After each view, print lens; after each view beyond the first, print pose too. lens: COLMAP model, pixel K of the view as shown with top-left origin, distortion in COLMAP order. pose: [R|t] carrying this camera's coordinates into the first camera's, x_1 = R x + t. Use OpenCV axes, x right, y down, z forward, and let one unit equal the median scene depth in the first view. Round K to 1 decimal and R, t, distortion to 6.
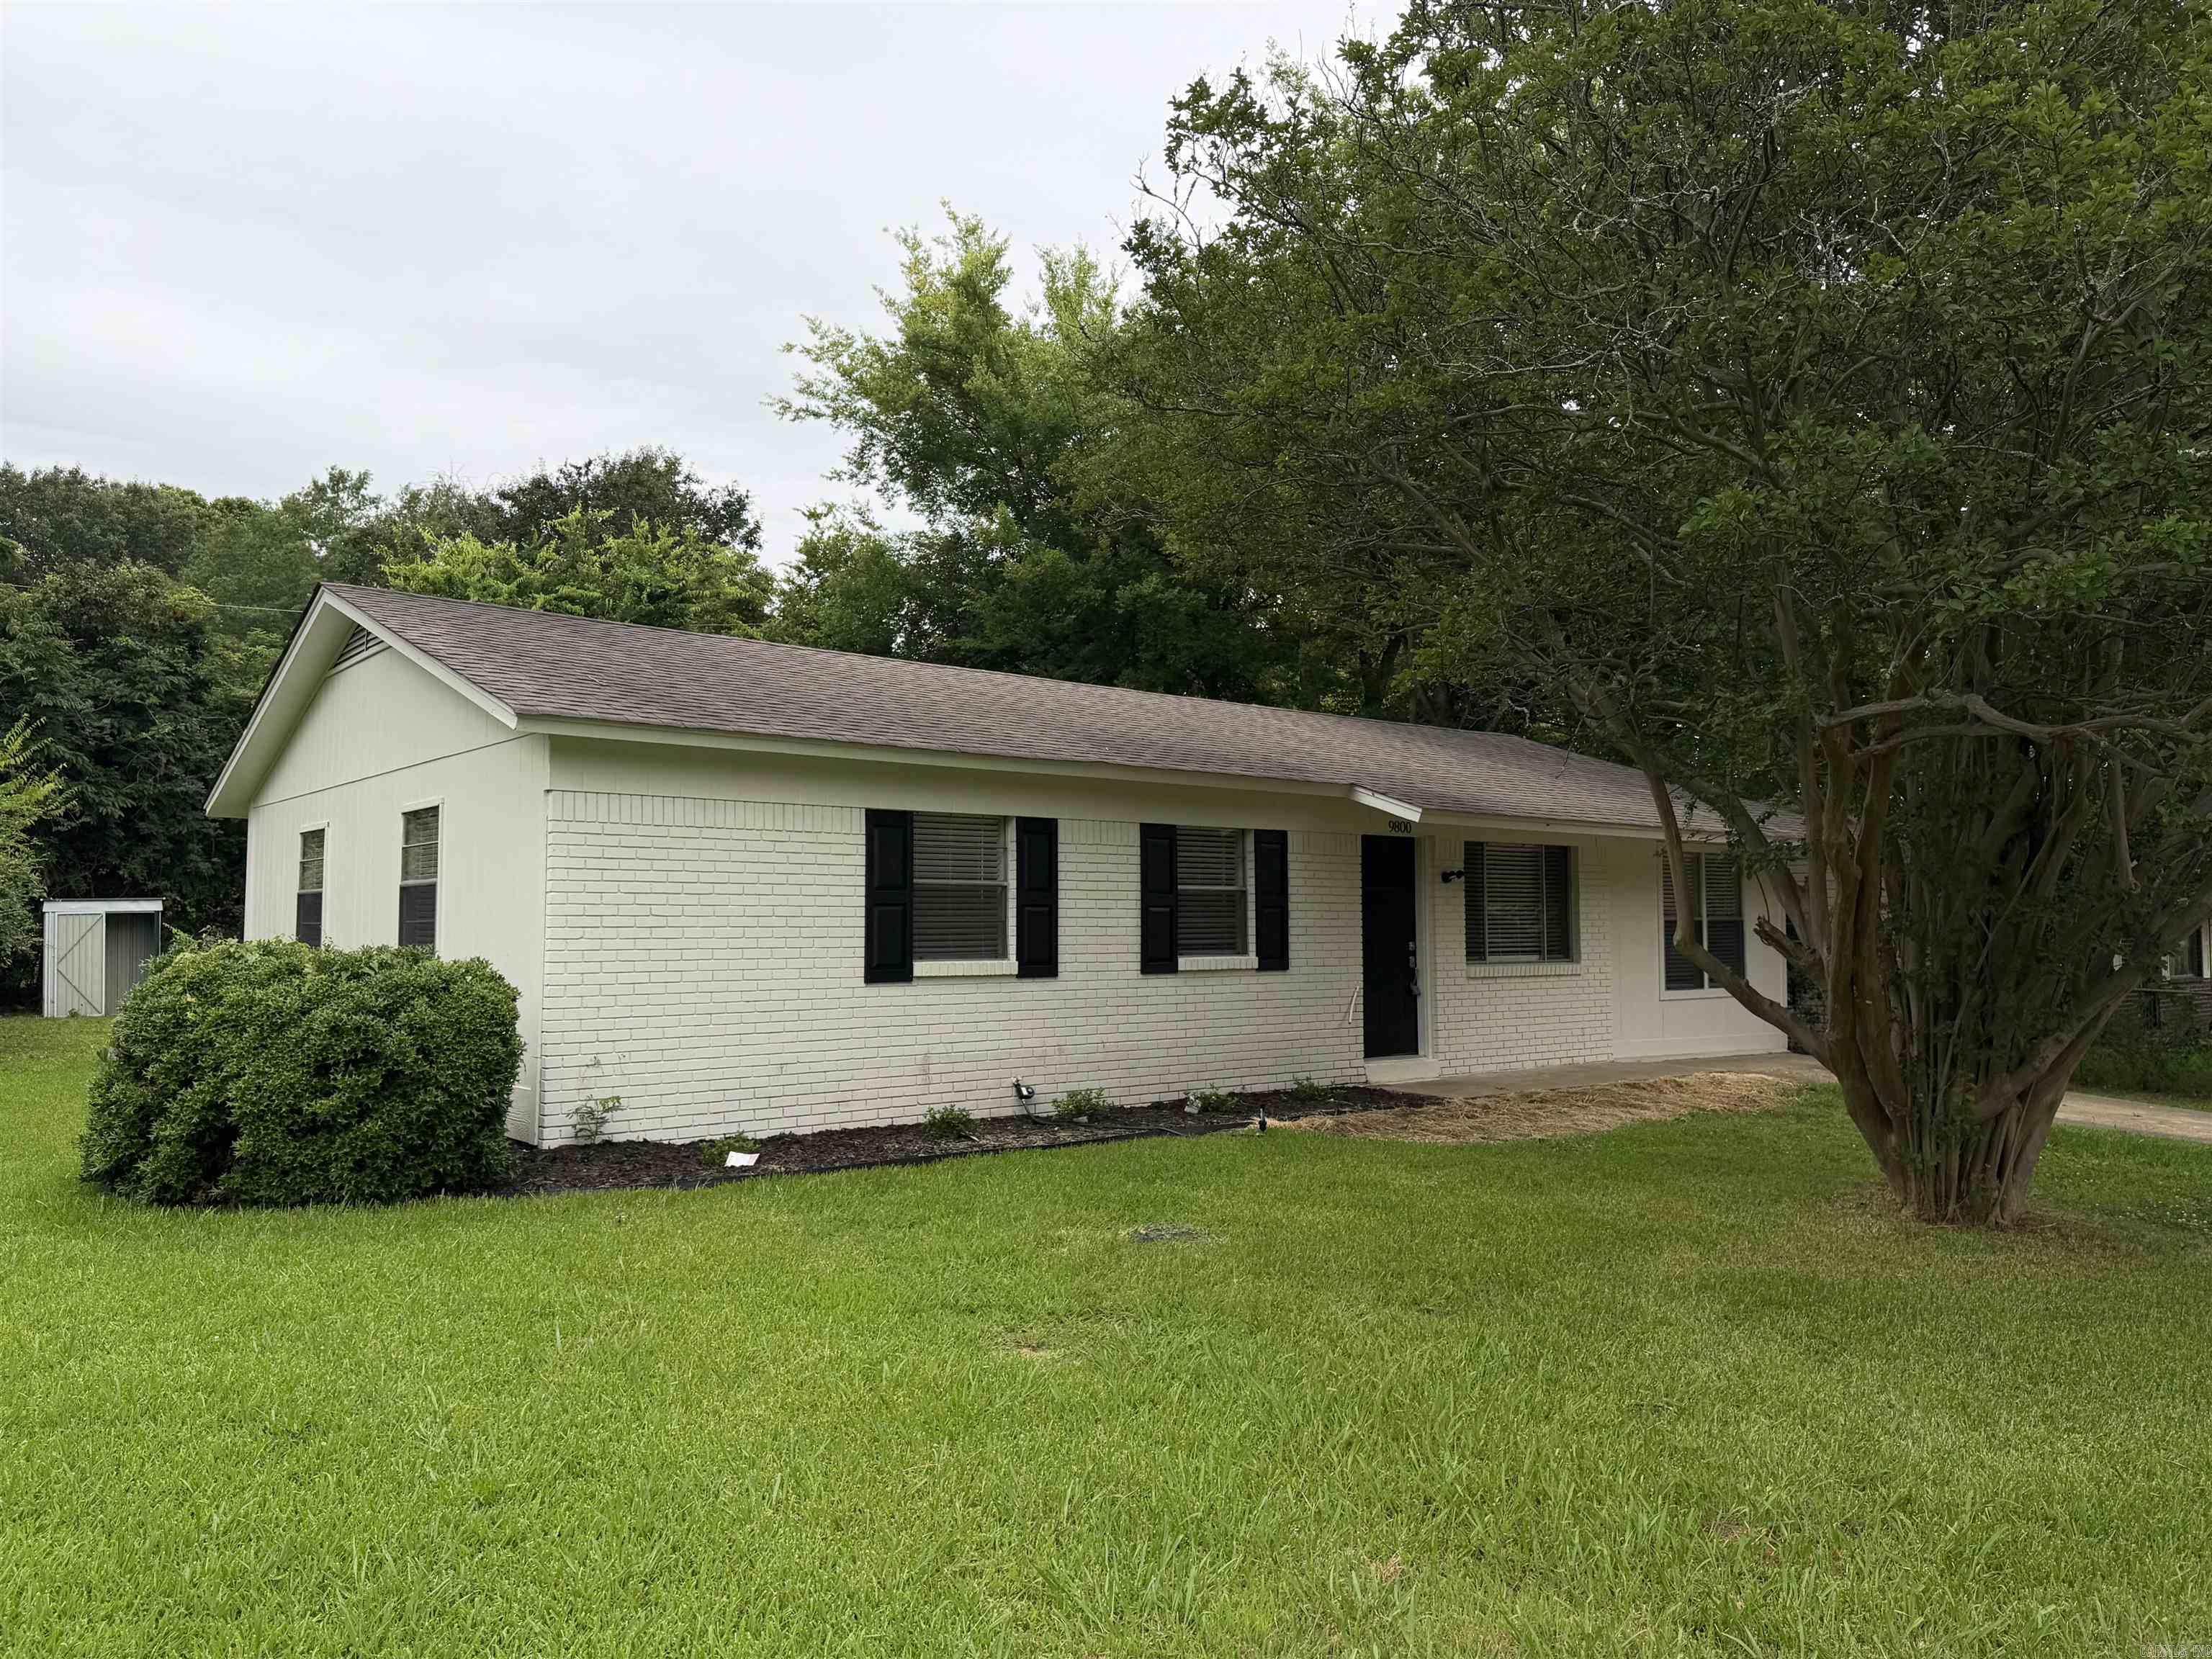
lens RADIAL K [[1536.0, 0, 1099.2], [0, 1536.0, 818.8], [0, 0, 1]] dist [0.081358, -0.101333]
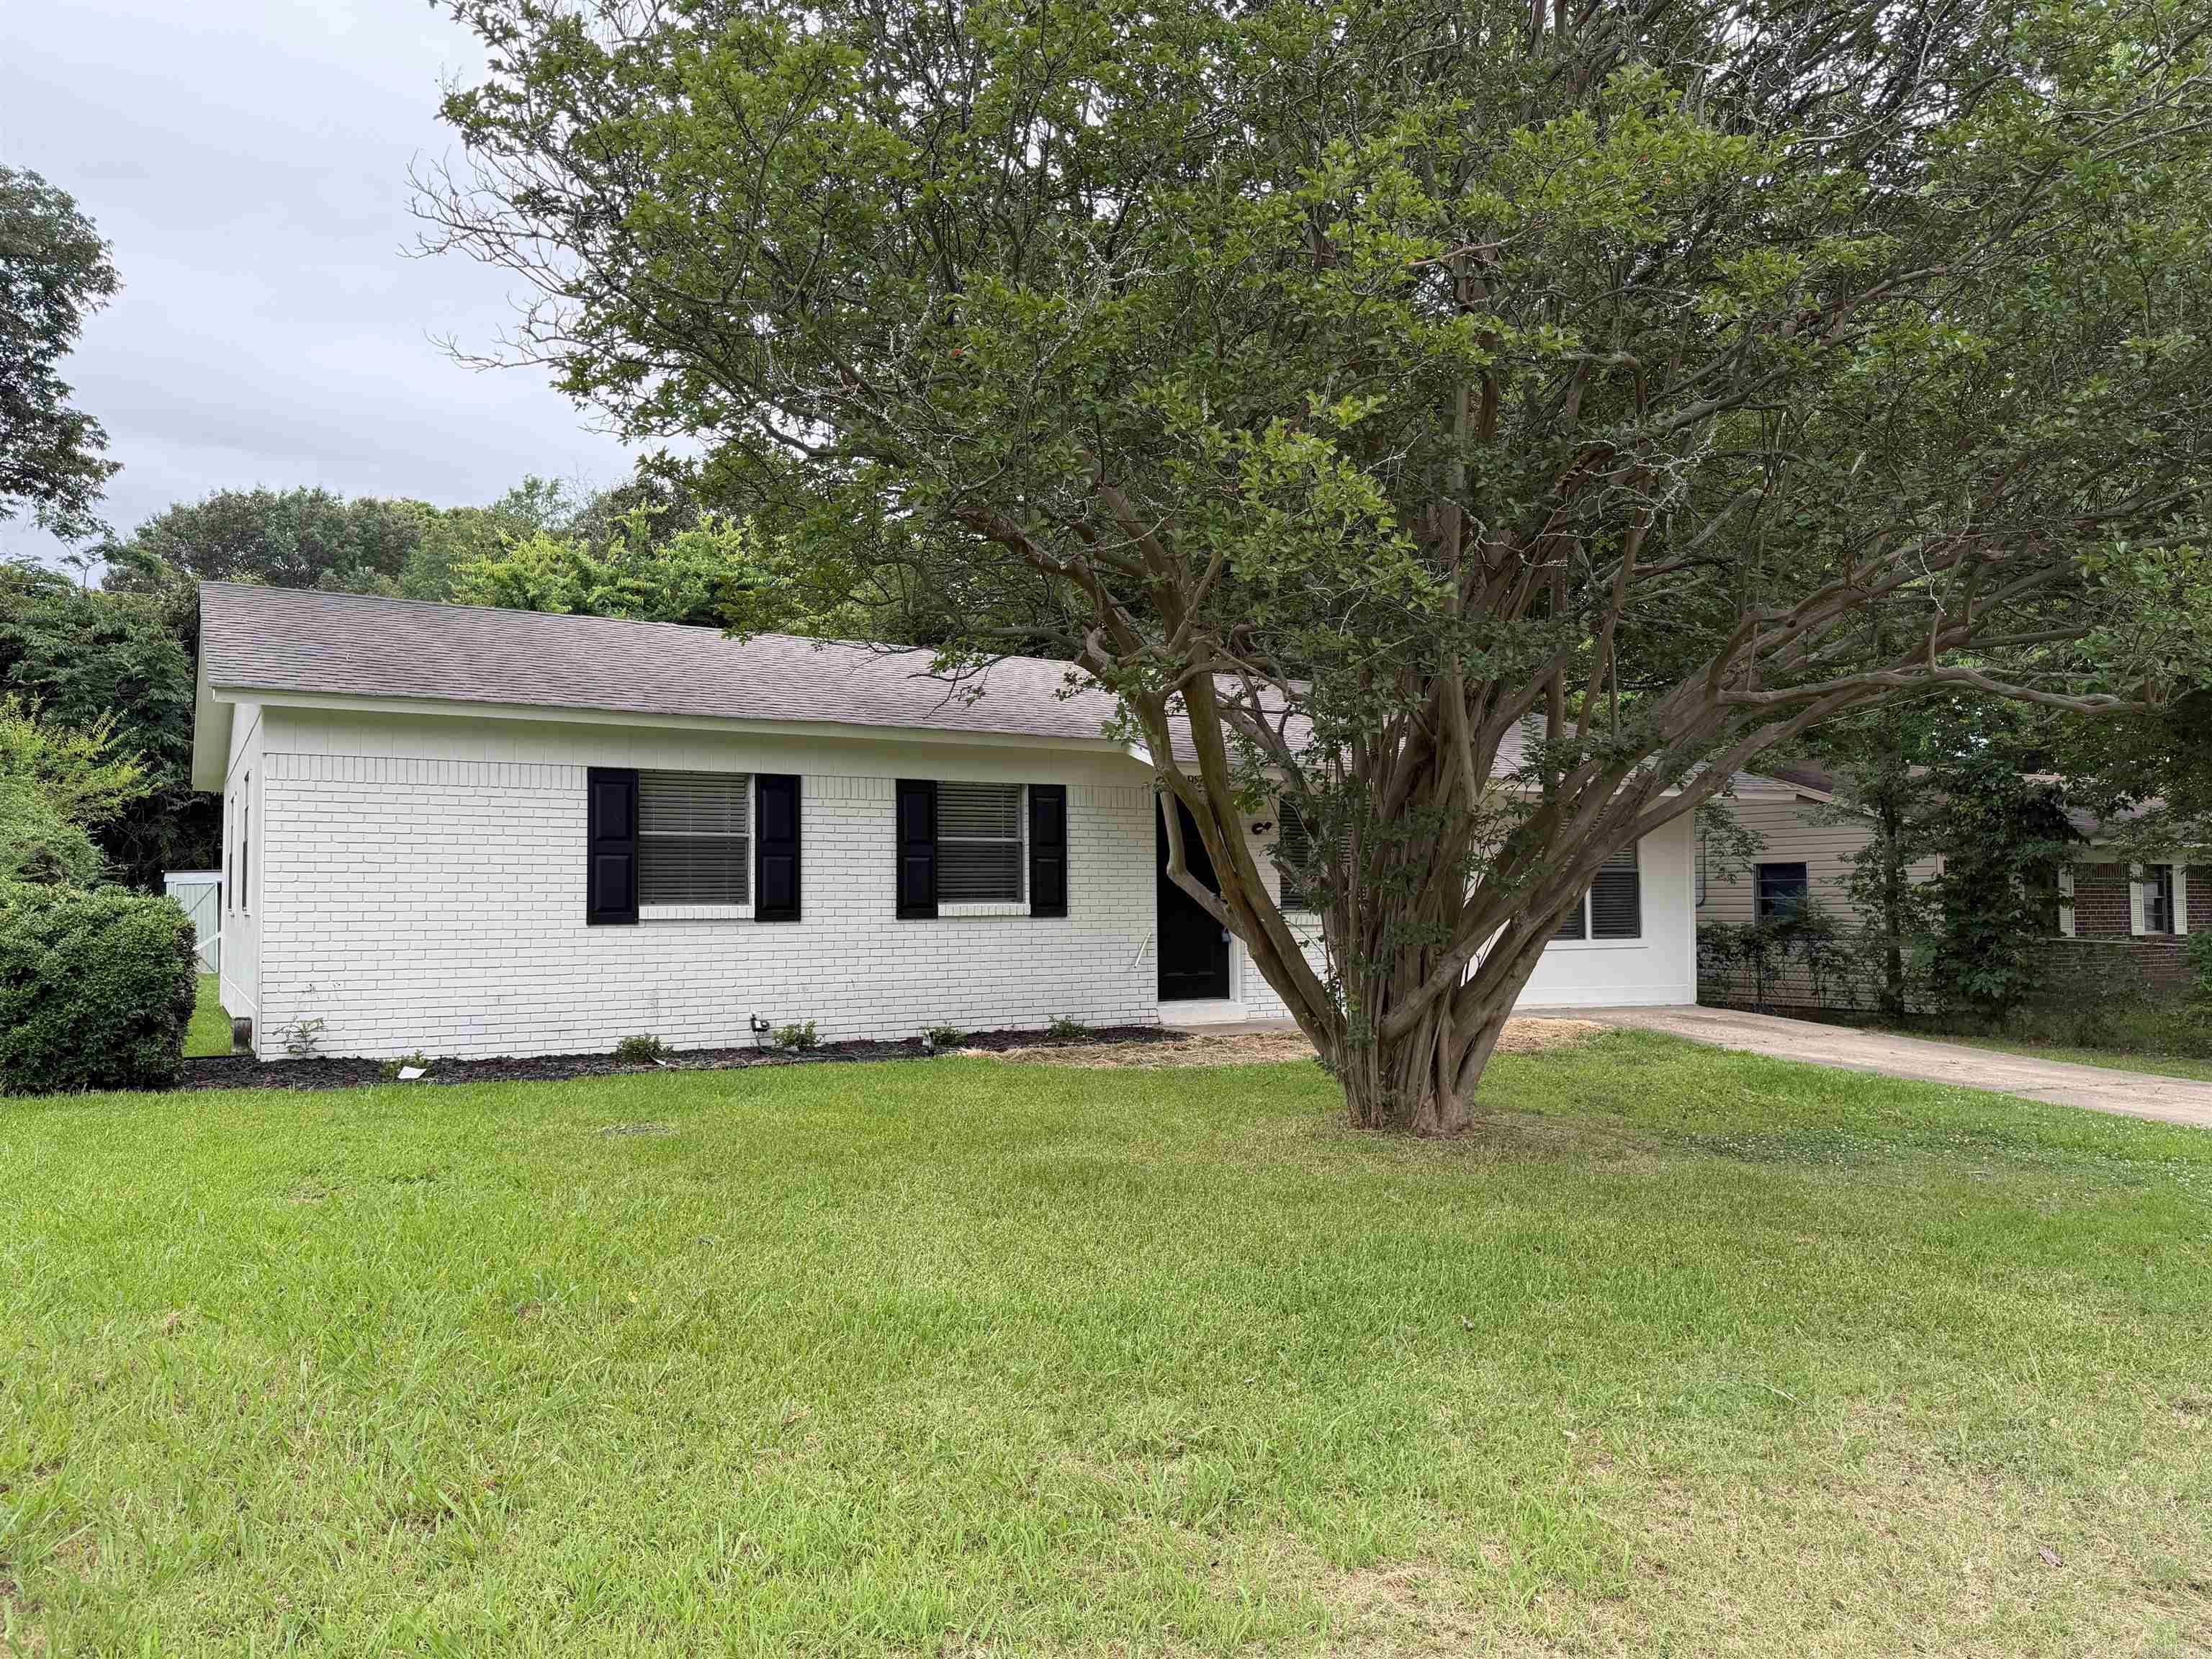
lens RADIAL K [[1536.0, 0, 1105.4], [0, 1536.0, 833.4], [0, 0, 1]] dist [0.081358, -0.101333]
pose [[0.988887, -0.012633, -0.148133, 0.327819], [0.016159, 0.999613, 0.022629, 0.018599], [0.147790, -0.024772, 0.988708, -0.041434]]
